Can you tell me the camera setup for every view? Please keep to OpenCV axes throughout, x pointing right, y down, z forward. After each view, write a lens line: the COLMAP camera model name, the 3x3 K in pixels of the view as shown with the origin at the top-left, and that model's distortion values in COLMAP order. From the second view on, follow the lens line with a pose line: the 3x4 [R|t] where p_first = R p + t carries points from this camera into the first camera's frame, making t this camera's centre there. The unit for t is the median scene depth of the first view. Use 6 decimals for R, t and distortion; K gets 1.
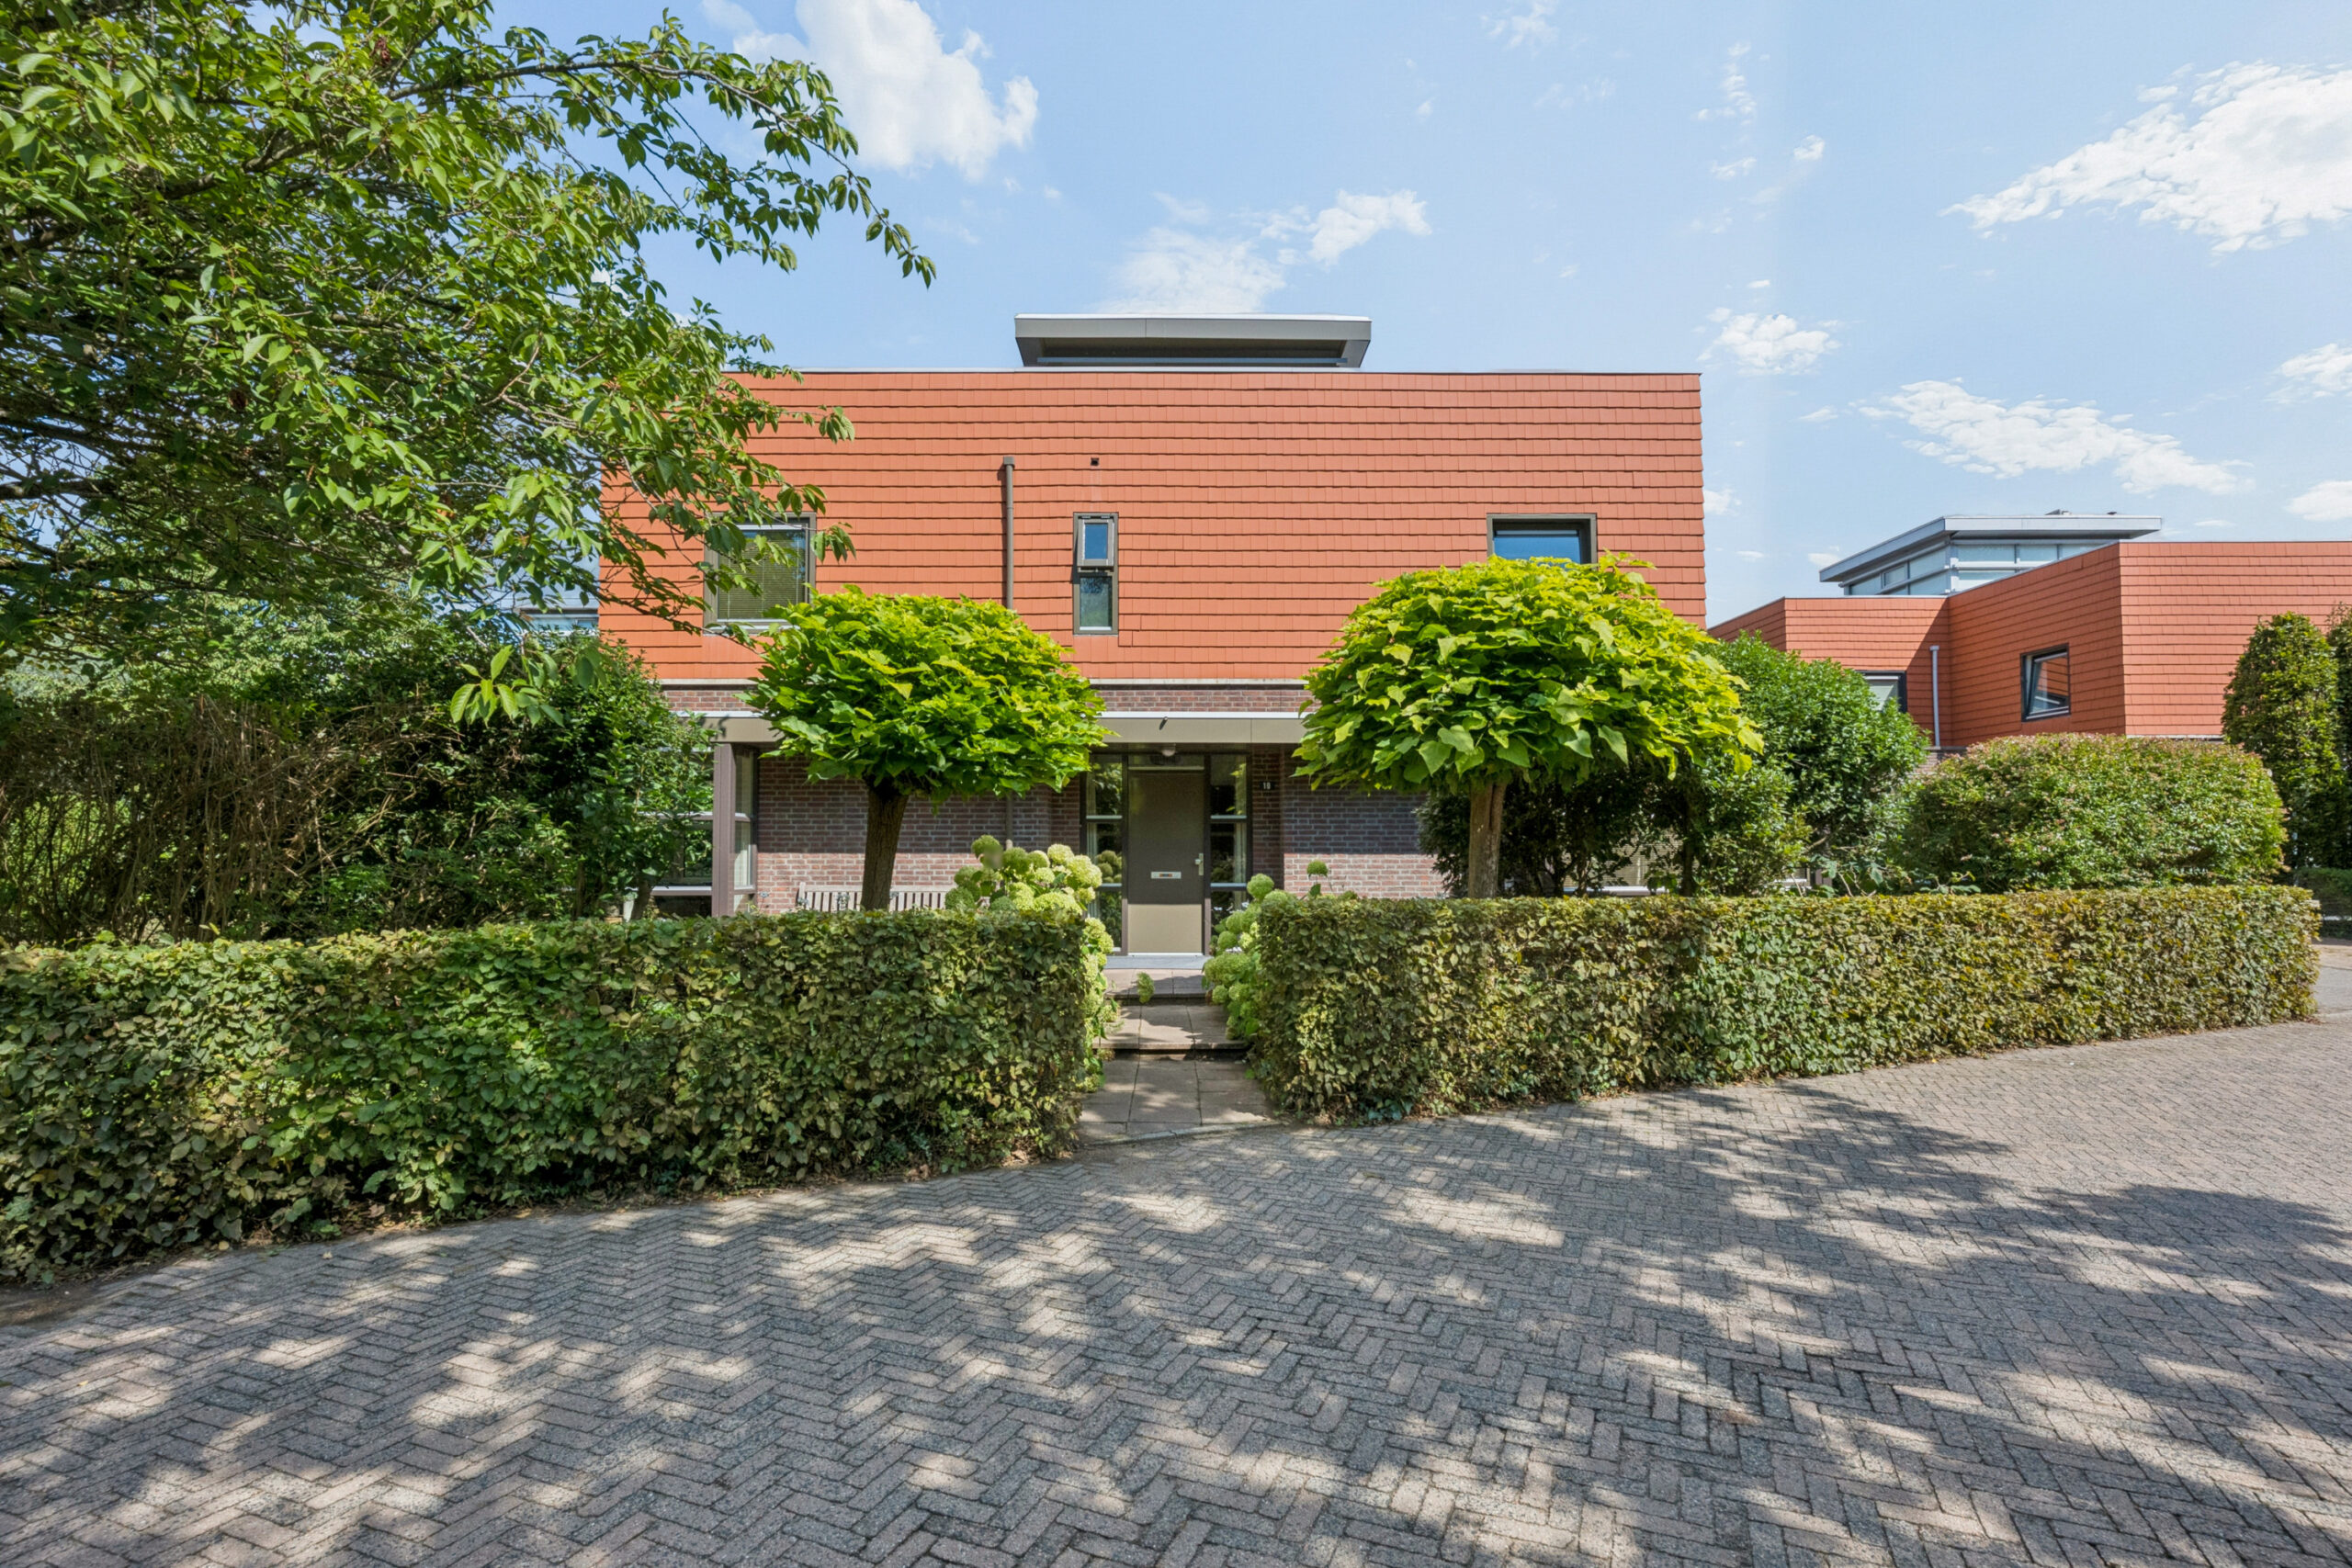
lens RADIAL K [[1125.7, 0, 1176.0], [0, 1125.7, 784.0], [0, 0, 1]] dist [0.000165, 0.000232]
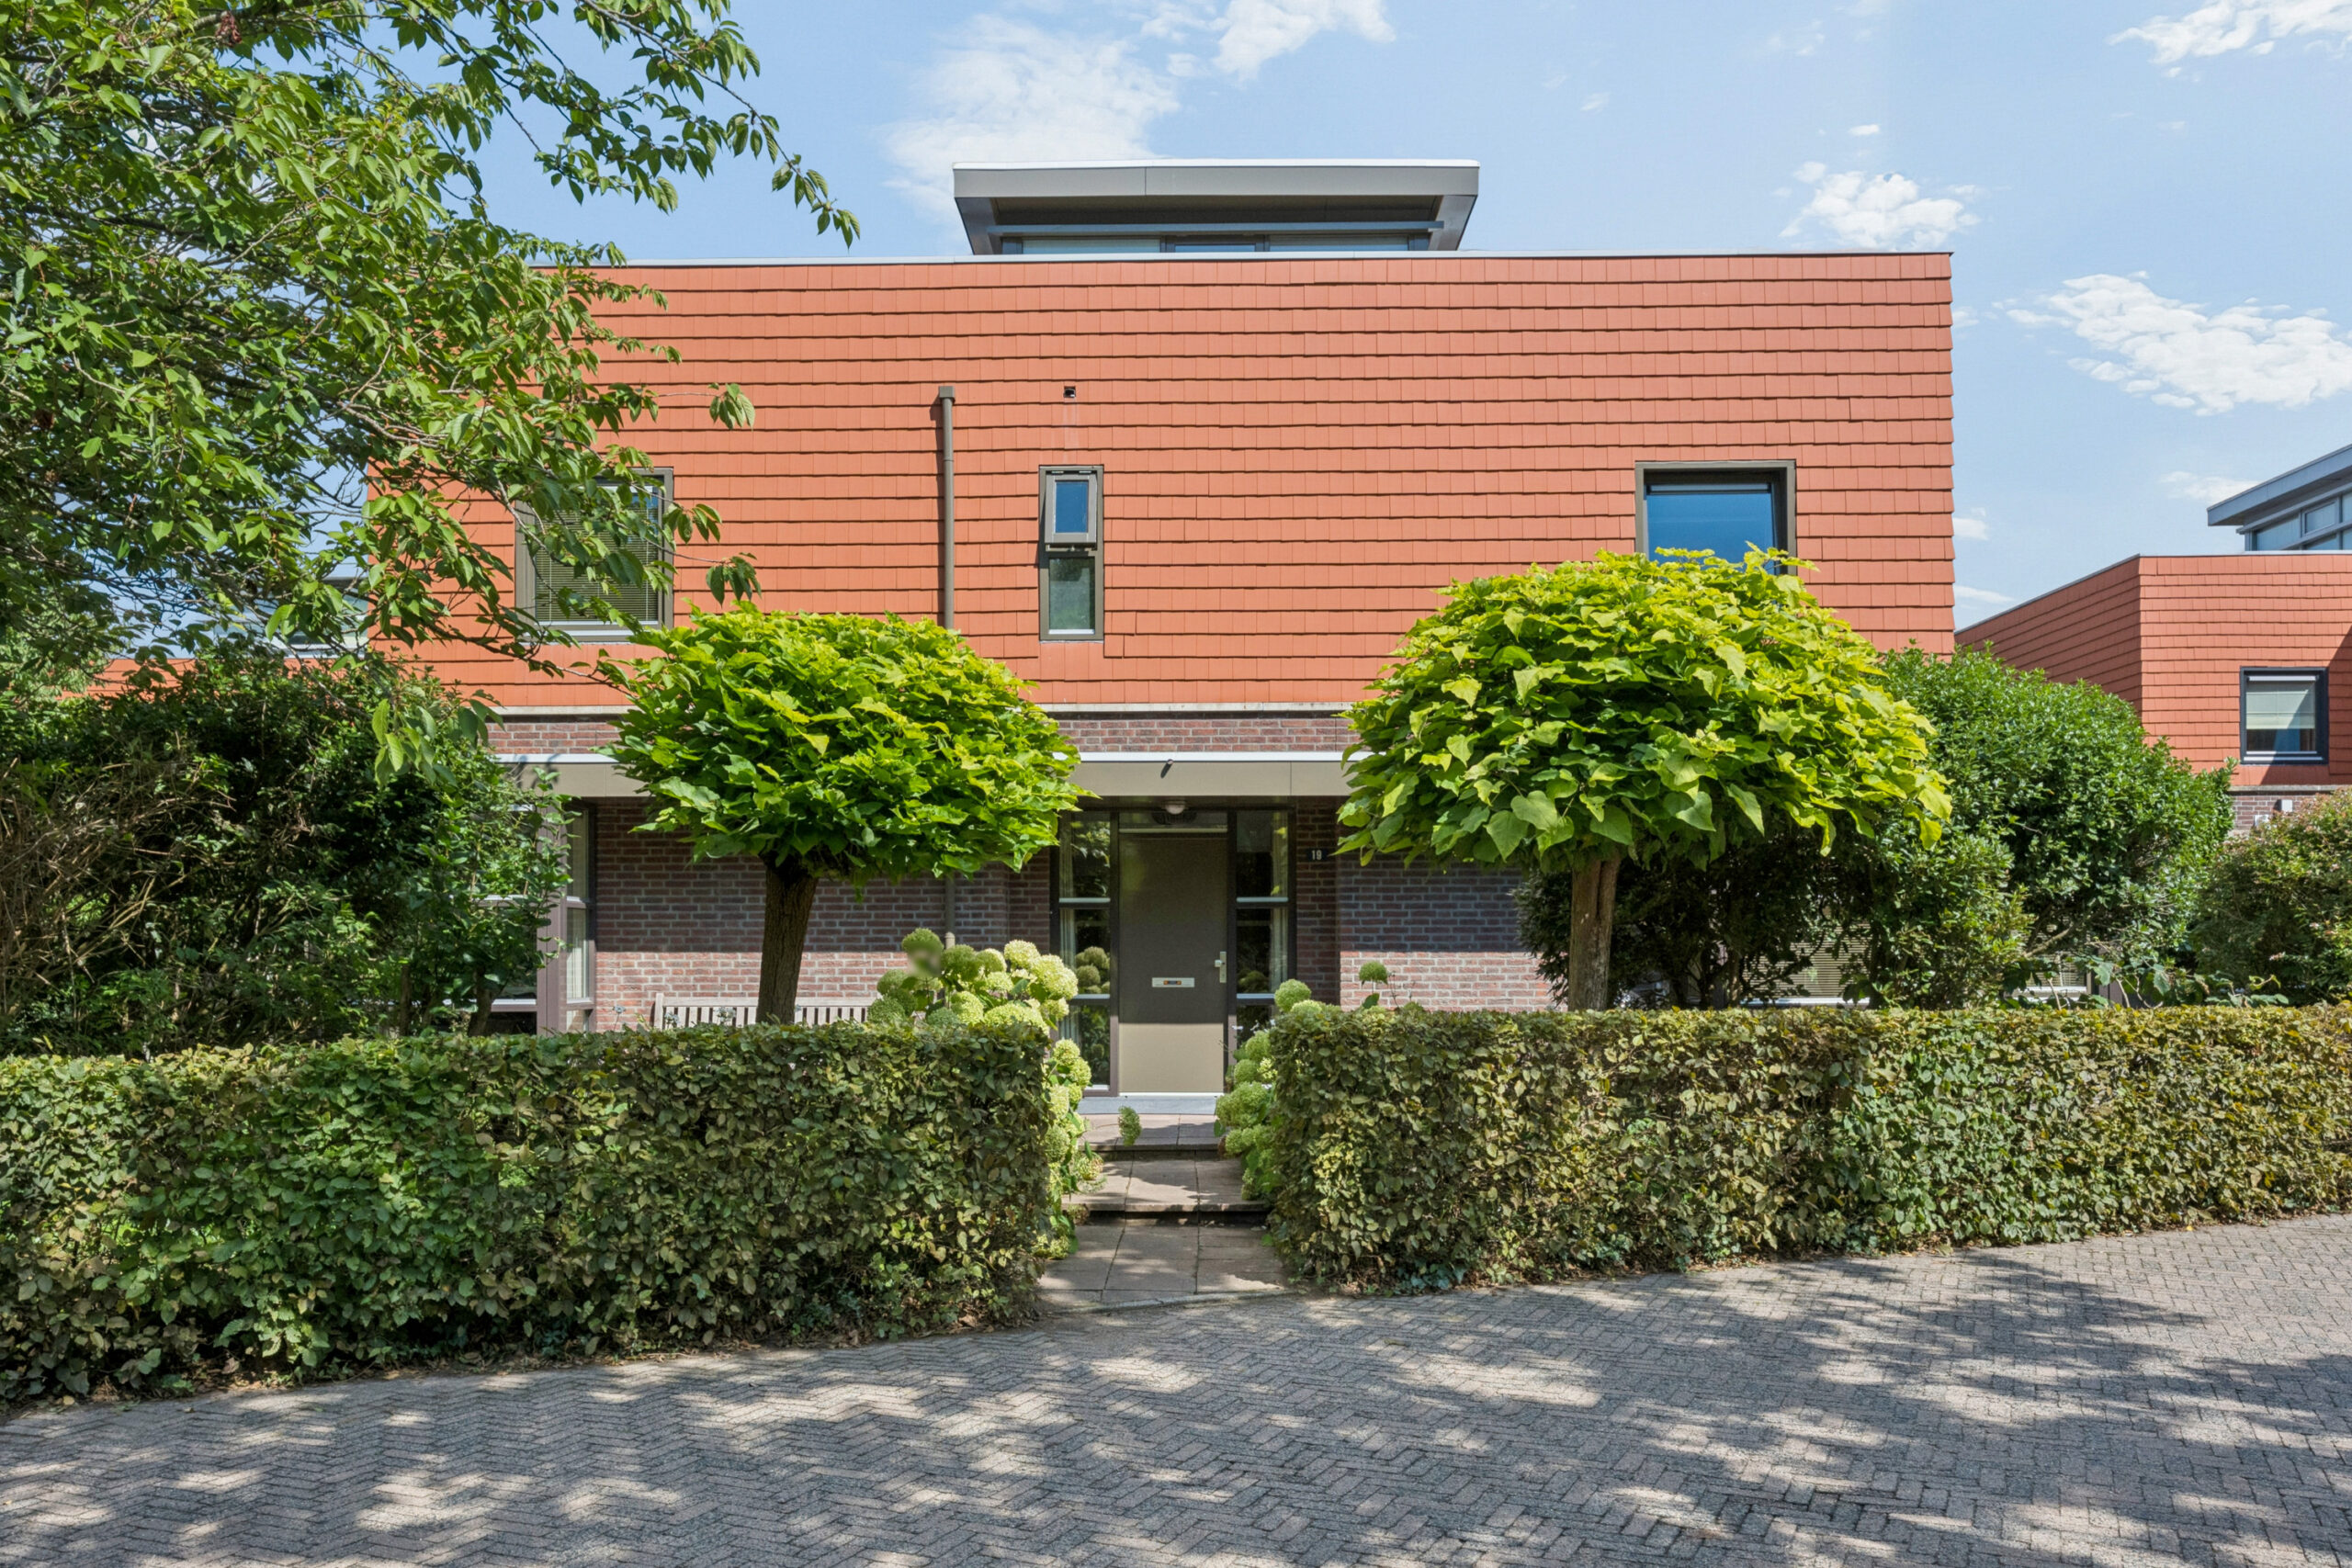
lens RADIAL K [[1811.0, 0, 1202.6], [0, 1811.0, 876.5], [0, 0, 1]] dist [0.002467, 0.001218]
pose [[0.999980, -0.001824, -0.006085, 0.031352], [0.001952, 0.999774, 0.021153, -0.017327], [0.006045, -0.021164, 0.999758, -0.244452]]
